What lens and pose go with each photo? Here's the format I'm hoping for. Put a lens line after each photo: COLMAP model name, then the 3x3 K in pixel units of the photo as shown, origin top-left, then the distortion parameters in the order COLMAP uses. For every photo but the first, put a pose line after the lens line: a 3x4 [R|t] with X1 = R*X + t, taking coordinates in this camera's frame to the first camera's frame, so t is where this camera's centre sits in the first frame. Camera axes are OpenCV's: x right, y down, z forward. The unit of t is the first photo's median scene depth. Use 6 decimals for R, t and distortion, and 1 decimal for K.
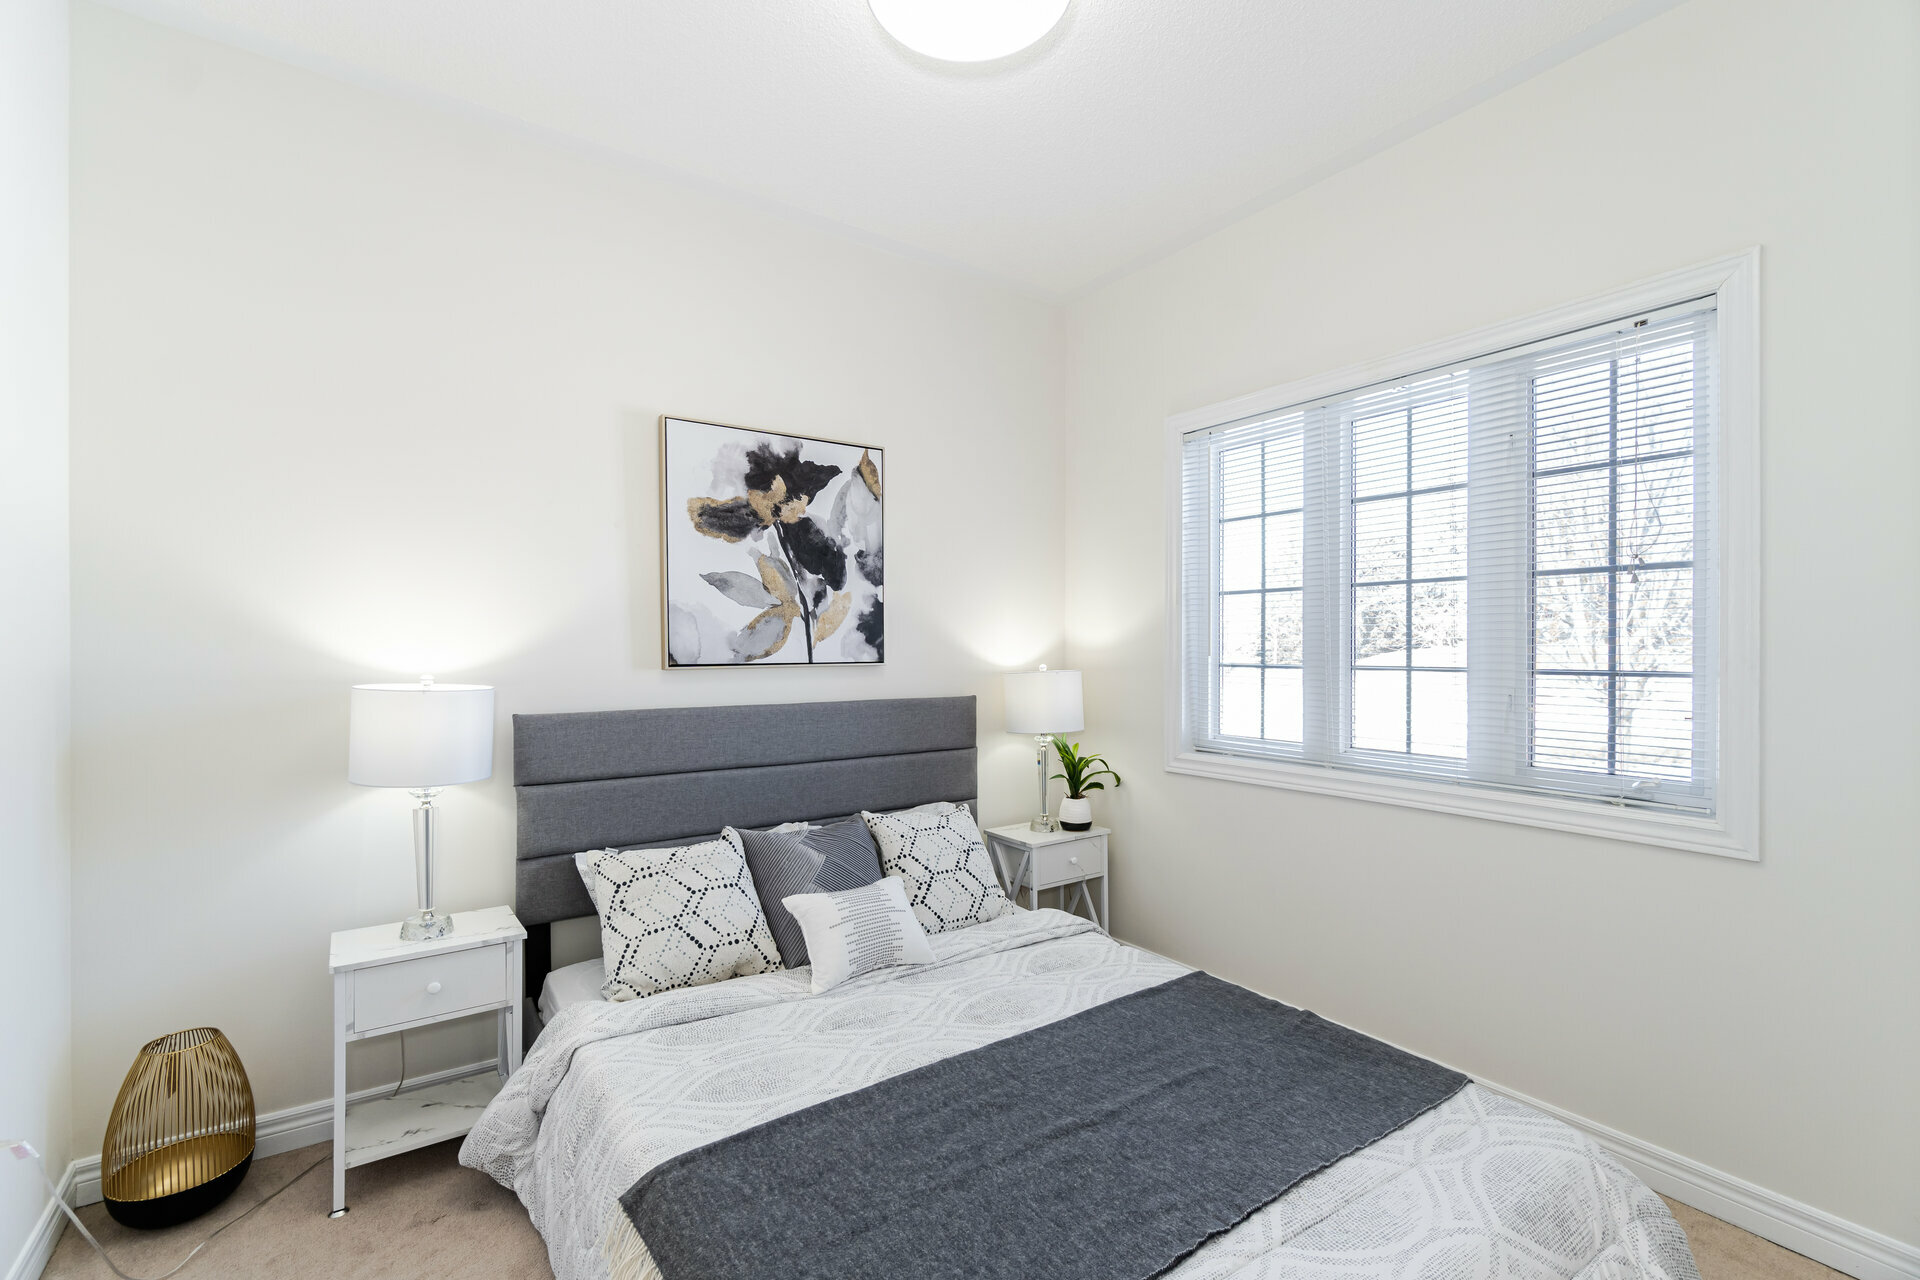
lens RADIAL K [[824.2, 0, 949.3], [0, 824.2, 636.1], [0, 0, 1]] dist [-0.003469, -0.000057]
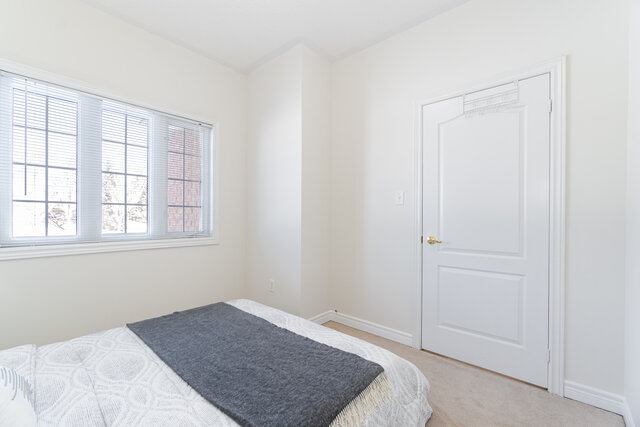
lens RADIAL K [[283.1, 0, 316.9], [0, 283.1, 214.8], [0, 0, 1]] dist [0.000091, 0.000142]
pose [[-0.205222, -0.042819, 0.977778, -0.537671], [-0.061014, 0.997659, 0.030883, 0.003563], [-0.976812, -0.053320, -0.207355, 0.502635]]
